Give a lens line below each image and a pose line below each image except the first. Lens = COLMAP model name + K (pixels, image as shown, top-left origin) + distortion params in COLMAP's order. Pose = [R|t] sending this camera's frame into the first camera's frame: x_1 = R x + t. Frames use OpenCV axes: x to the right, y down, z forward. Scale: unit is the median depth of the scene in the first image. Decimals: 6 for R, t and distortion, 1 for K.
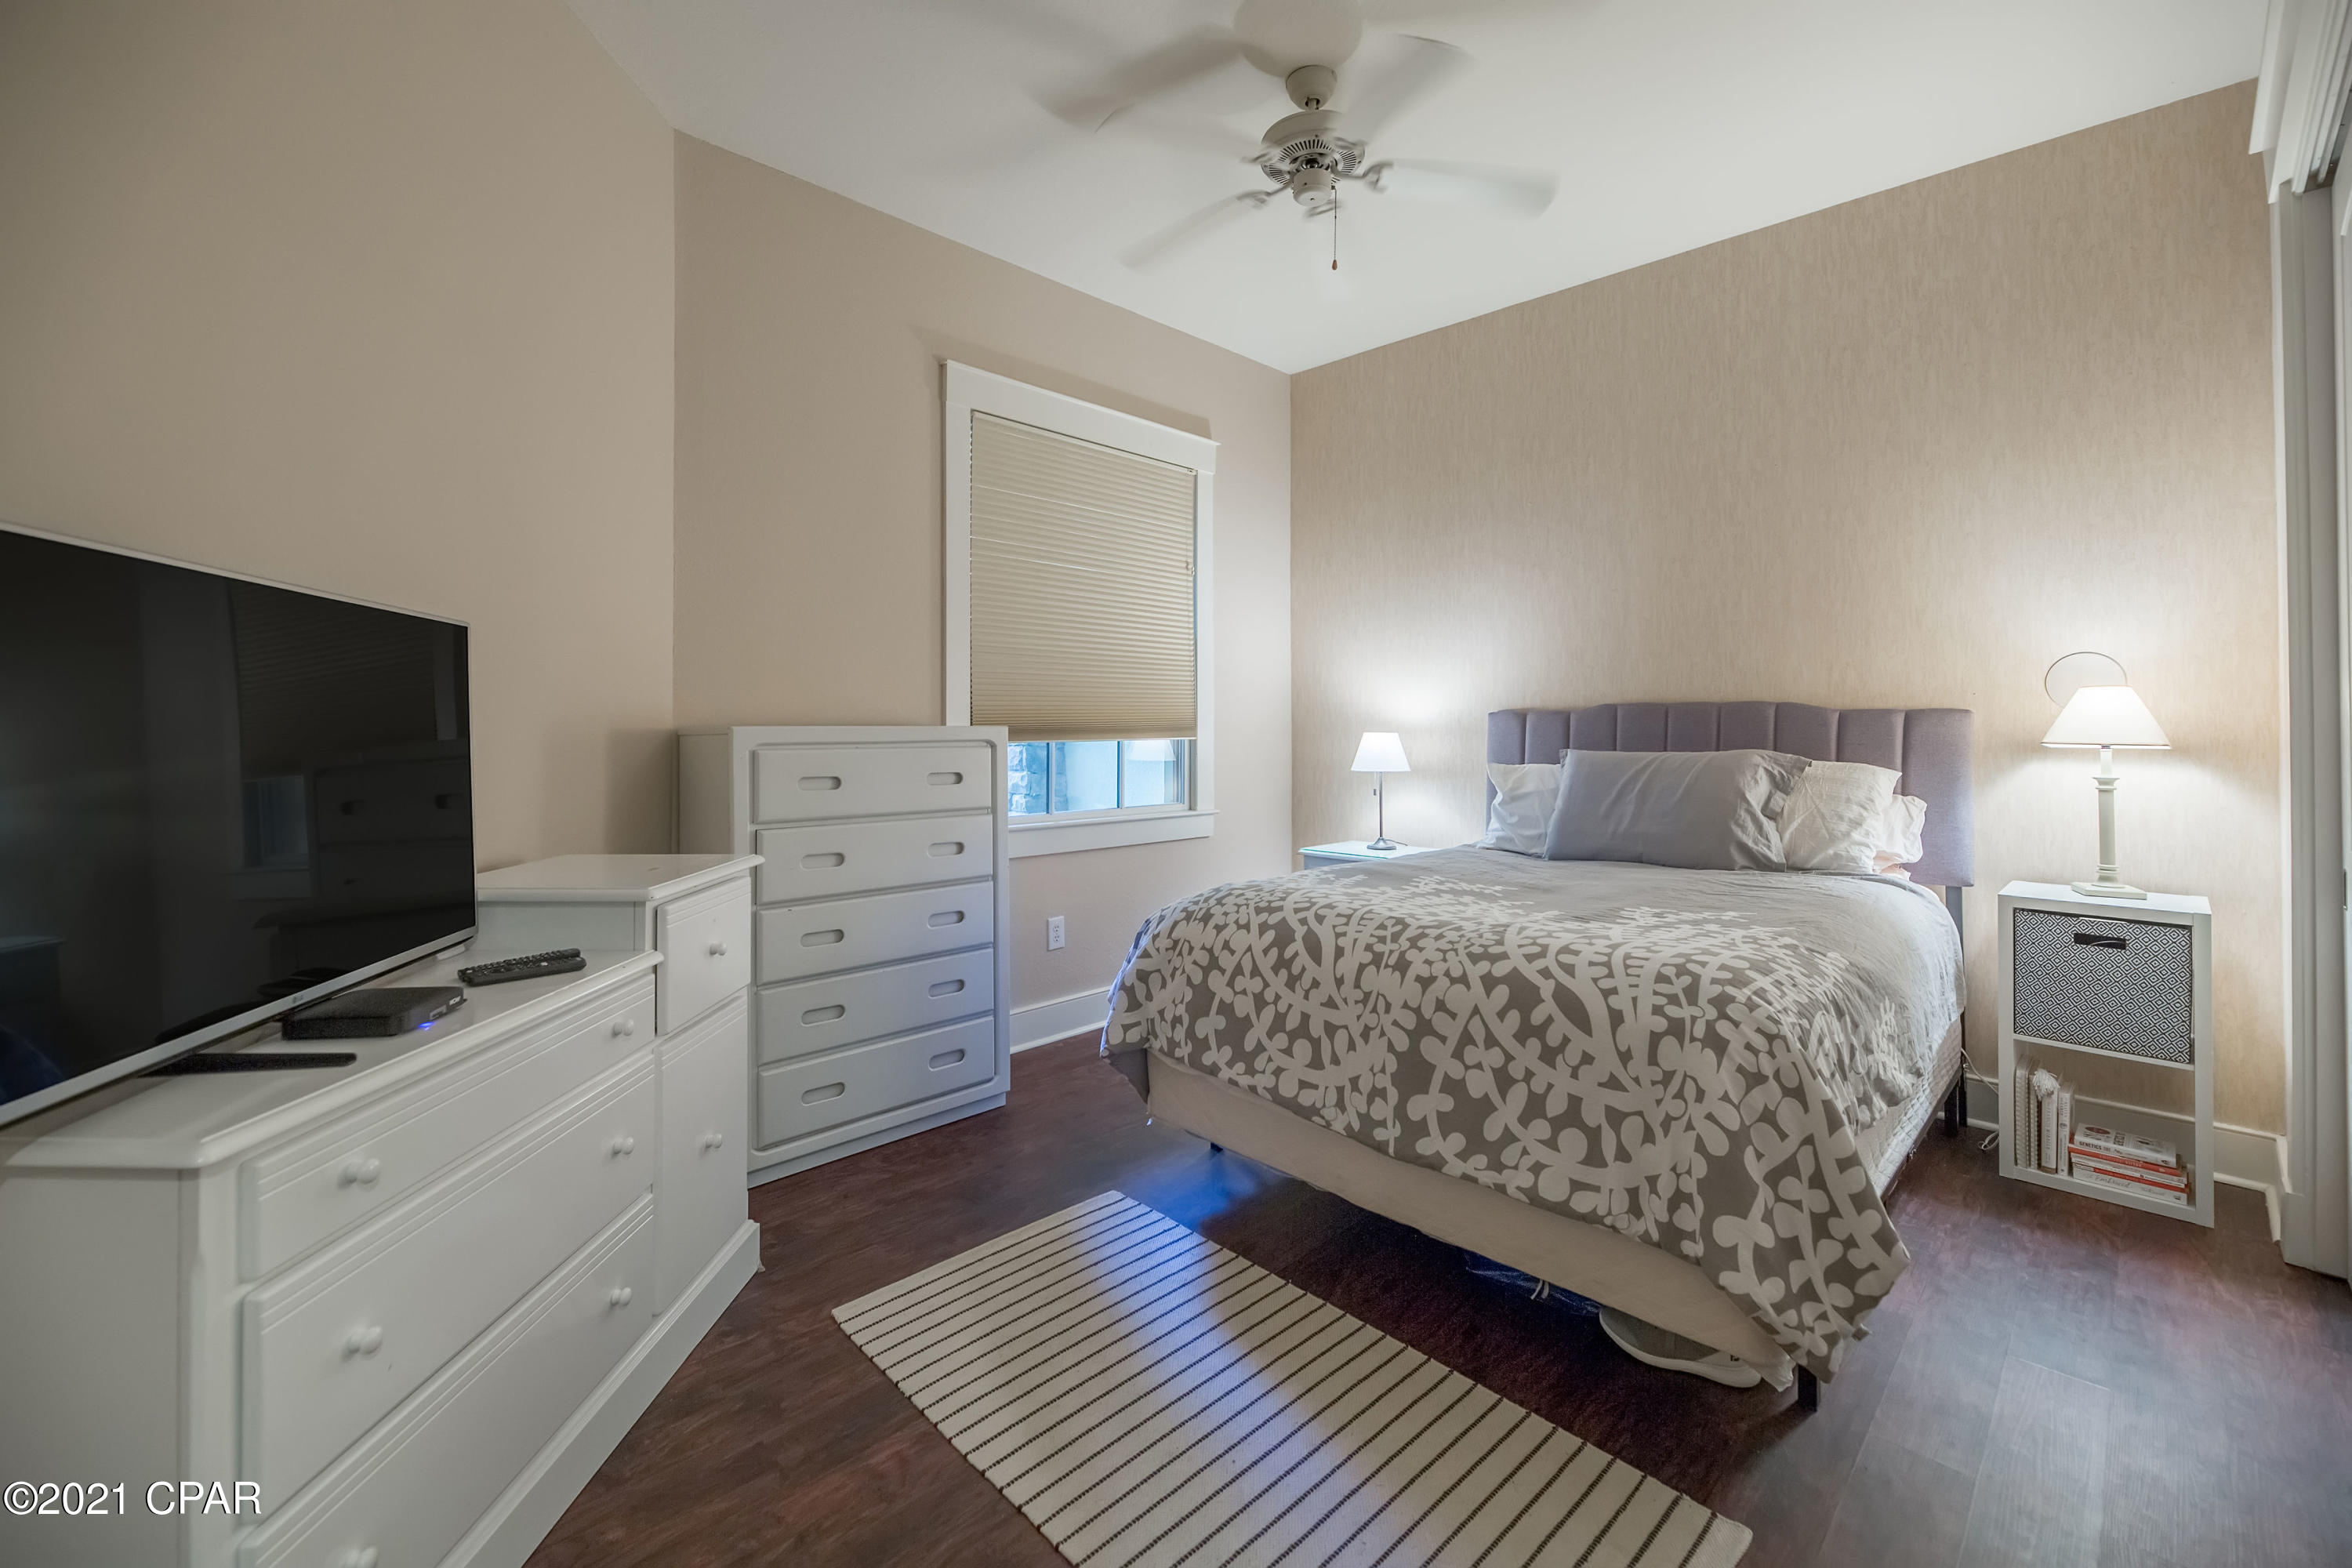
lens RADIAL K [[981.4, 0, 1169.0], [0, 981.4, 713.3], [0, 0, 1]] dist [-0.000258, -0.000075]
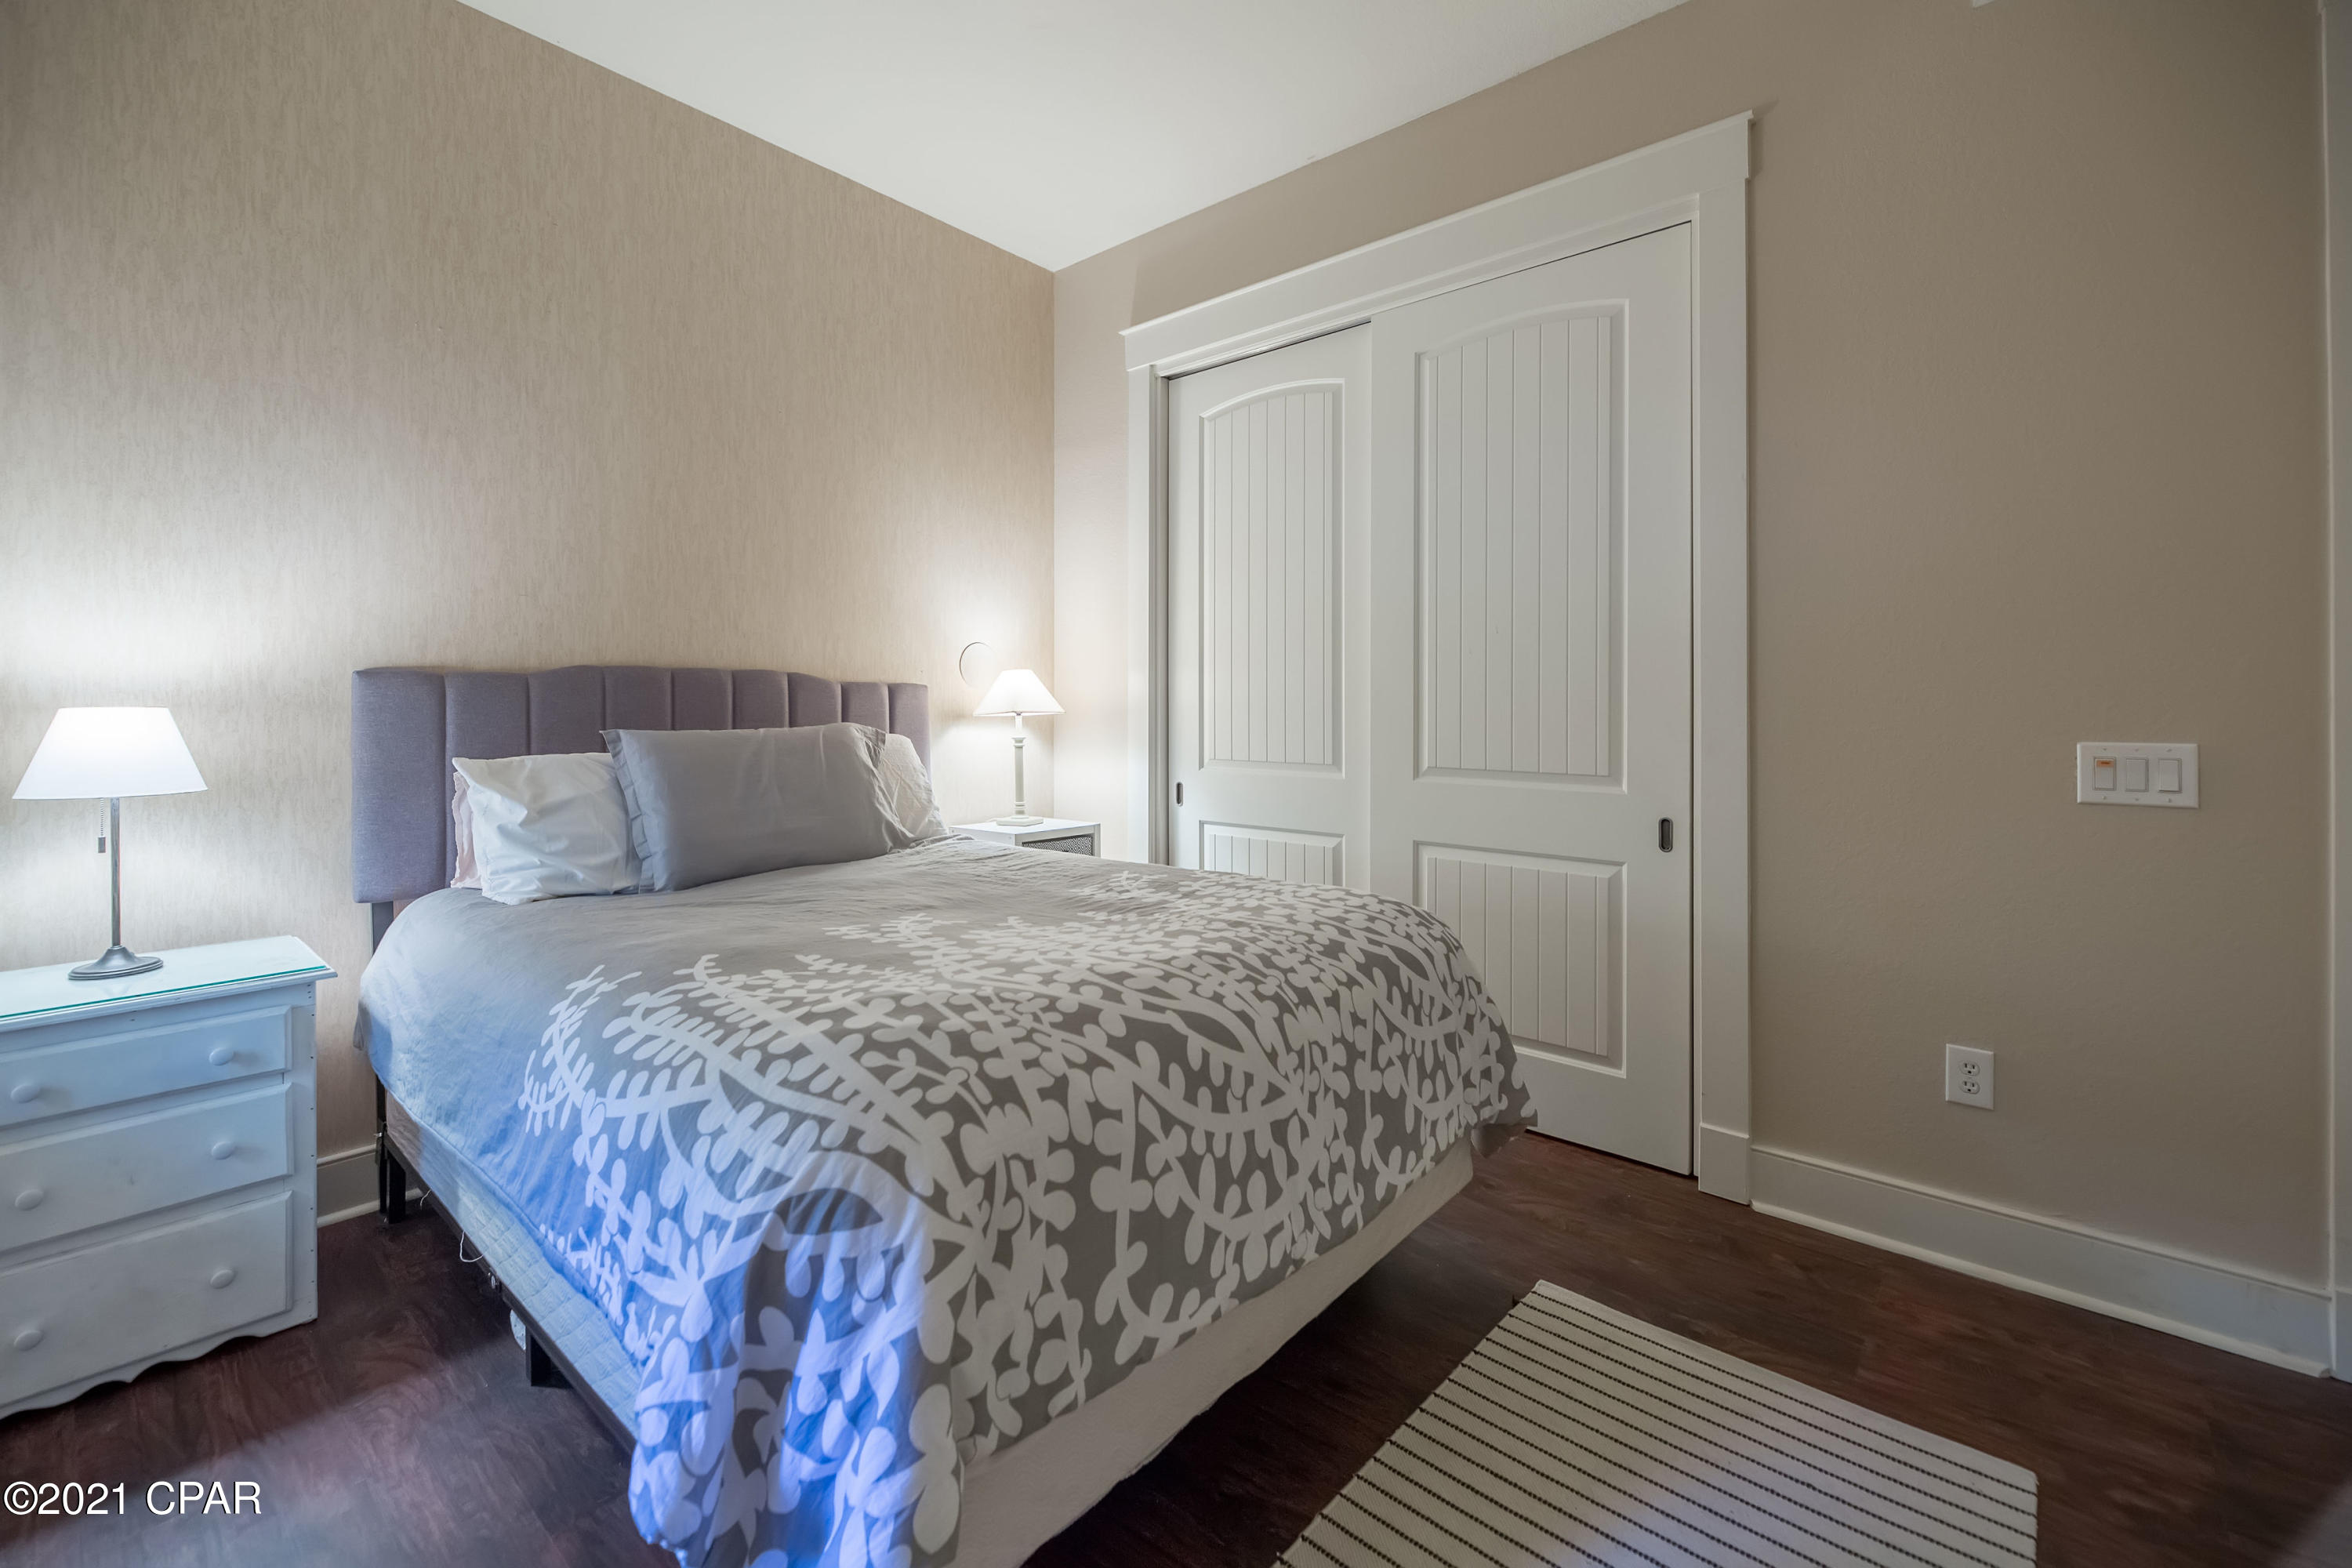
lens RADIAL K [[981.4, 0, 1169.0], [0, 981.4, 713.3], [0, 0, 1]] dist [-0.000258, -0.000075]
pose [[-0.072306, -0.005099, 0.997369, -0.437108], [-0.009043, 0.999949, 0.004456, 0.026470], [-0.997341, -0.008697, -0.072348, 0.971681]]
